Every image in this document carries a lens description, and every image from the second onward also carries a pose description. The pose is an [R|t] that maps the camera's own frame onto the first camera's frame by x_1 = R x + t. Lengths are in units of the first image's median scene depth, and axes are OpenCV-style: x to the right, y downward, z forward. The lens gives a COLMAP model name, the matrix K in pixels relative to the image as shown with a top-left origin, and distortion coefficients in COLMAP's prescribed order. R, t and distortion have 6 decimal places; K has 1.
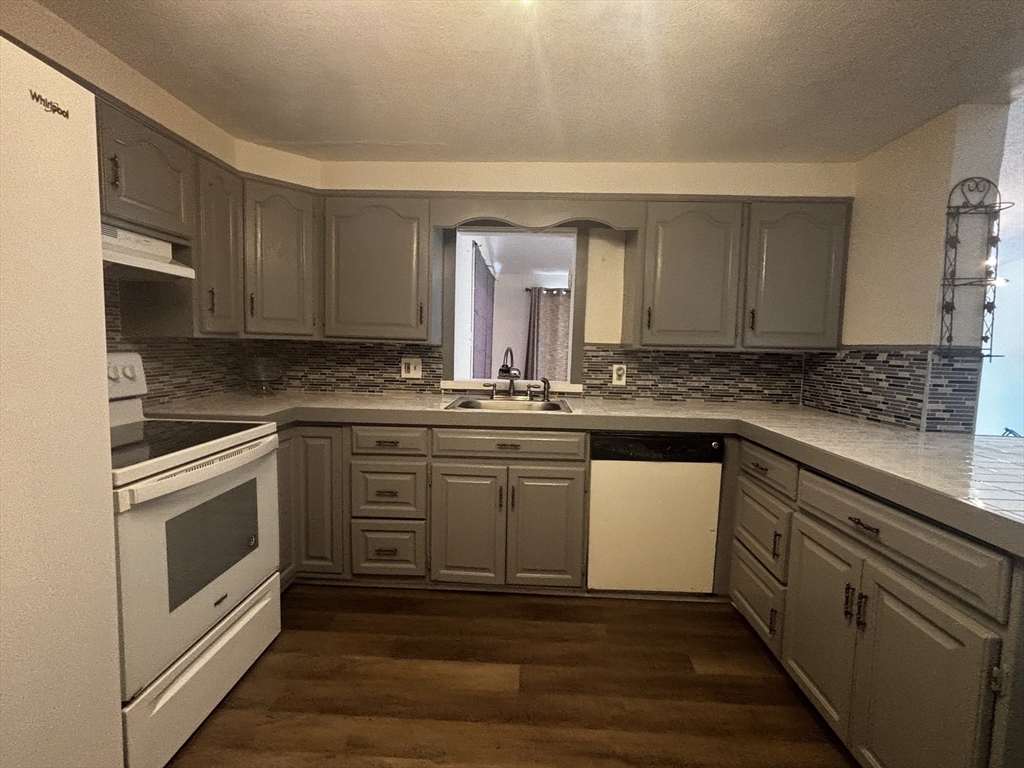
lens RADIAL K [[466.0, 0, 512.8], [0, 466.0, 388.3], [0, 0, 1]] dist [0.000208, -0.000250]
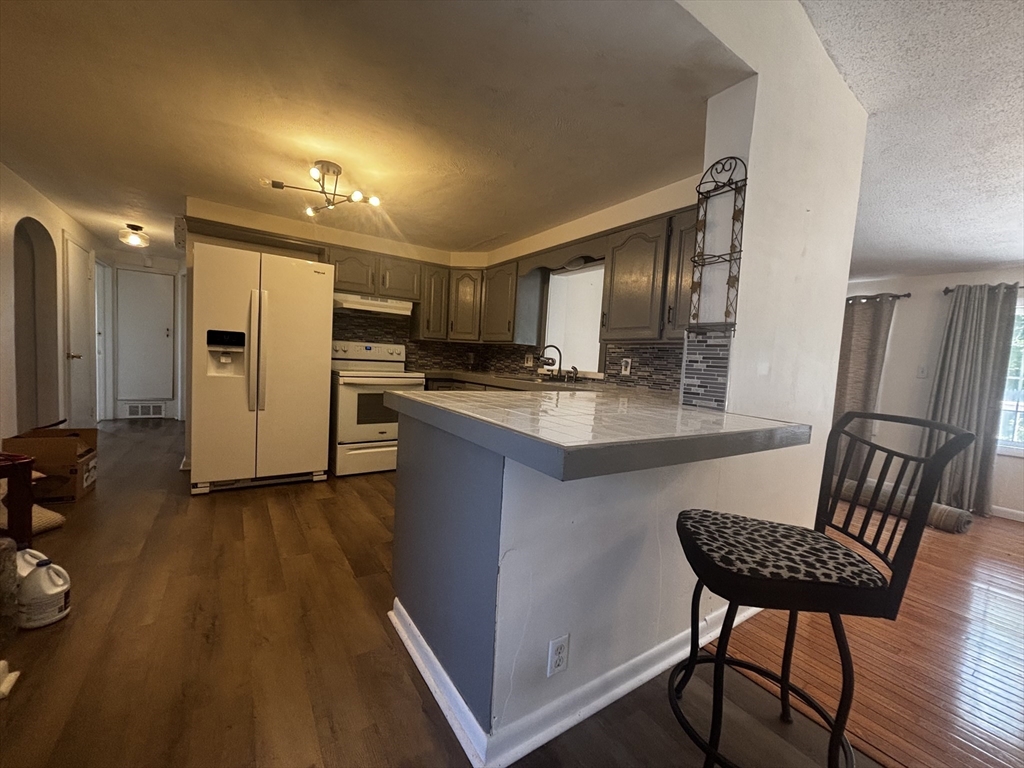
lens RADIAL K [[407.3, 0, 511.3], [0, 407.3, 388.7], [0, 0, 1]] dist [-0.001779, -0.000870]
pose [[0.598895, 0.066099, -0.798095, 1.223290], [-0.112063, 0.993699, -0.001794, 0.089645], [0.792948, 0.090511, 0.602529, 0.110226]]
